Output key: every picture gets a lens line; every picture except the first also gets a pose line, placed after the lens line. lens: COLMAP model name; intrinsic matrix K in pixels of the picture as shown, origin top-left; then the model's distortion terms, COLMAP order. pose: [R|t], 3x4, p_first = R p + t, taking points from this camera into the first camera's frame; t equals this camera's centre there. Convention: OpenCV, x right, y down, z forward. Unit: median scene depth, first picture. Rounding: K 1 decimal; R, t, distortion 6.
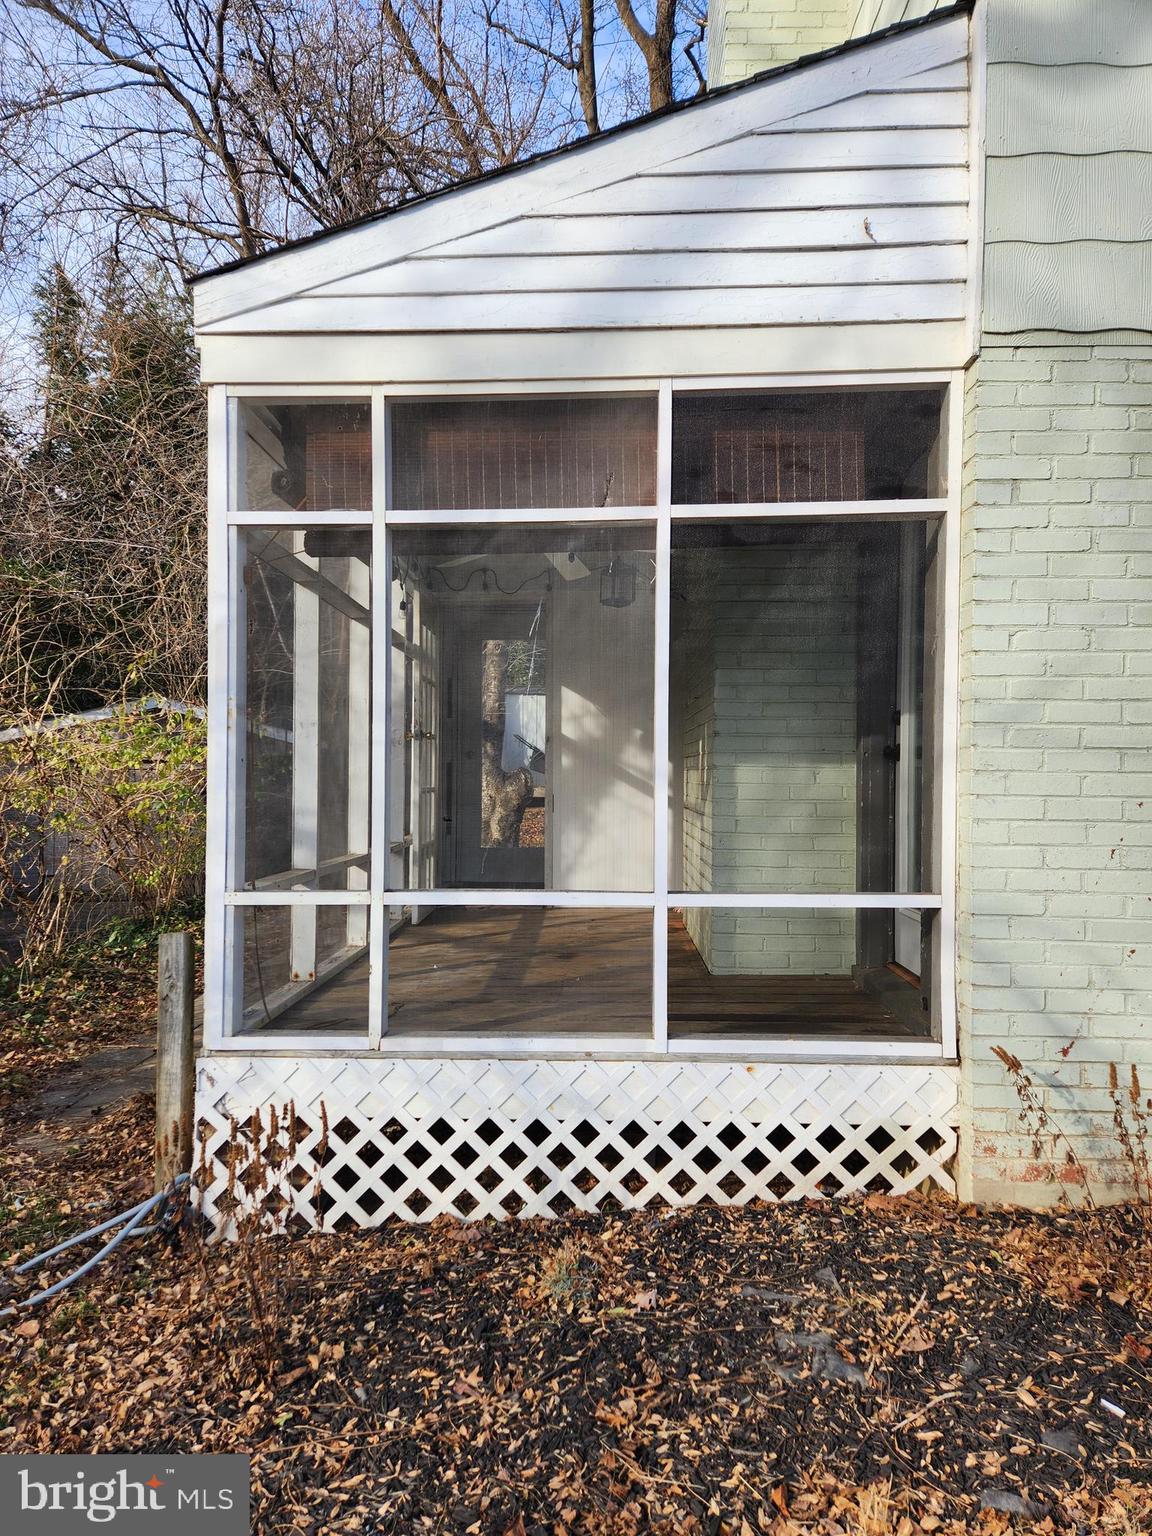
lens RADIAL K [[1041.5, 0, 551.8], [0, 1041.5, 757.6], [0, 0, 1]] dist [0.045440, -0.005075]
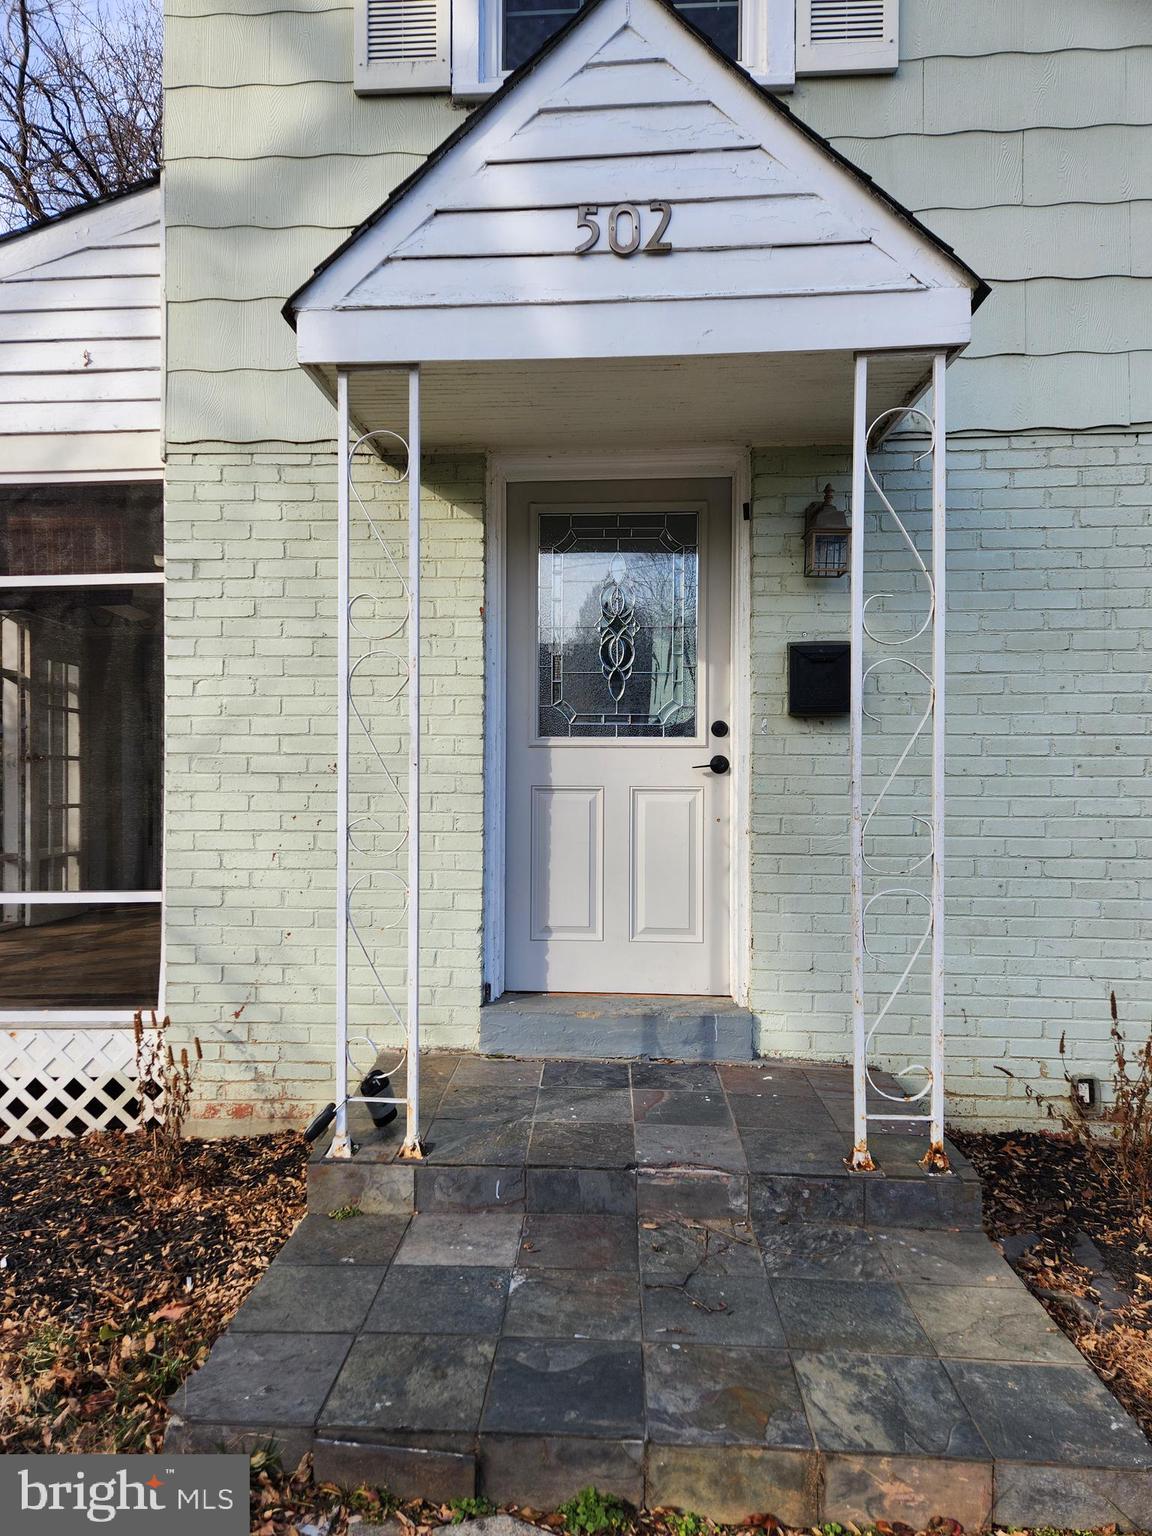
lens RADIAL K [[906.7, 0, 595.4], [0, 906.7, 766.6], [0, 0, 1]] dist [0.081888, -0.041881]
pose [[0.999377, -0.010280, -0.033760, 0.918553], [0.010352, 0.999945, 0.001947, -0.014213], [0.033738, -0.002295, 0.999428, -0.079054]]
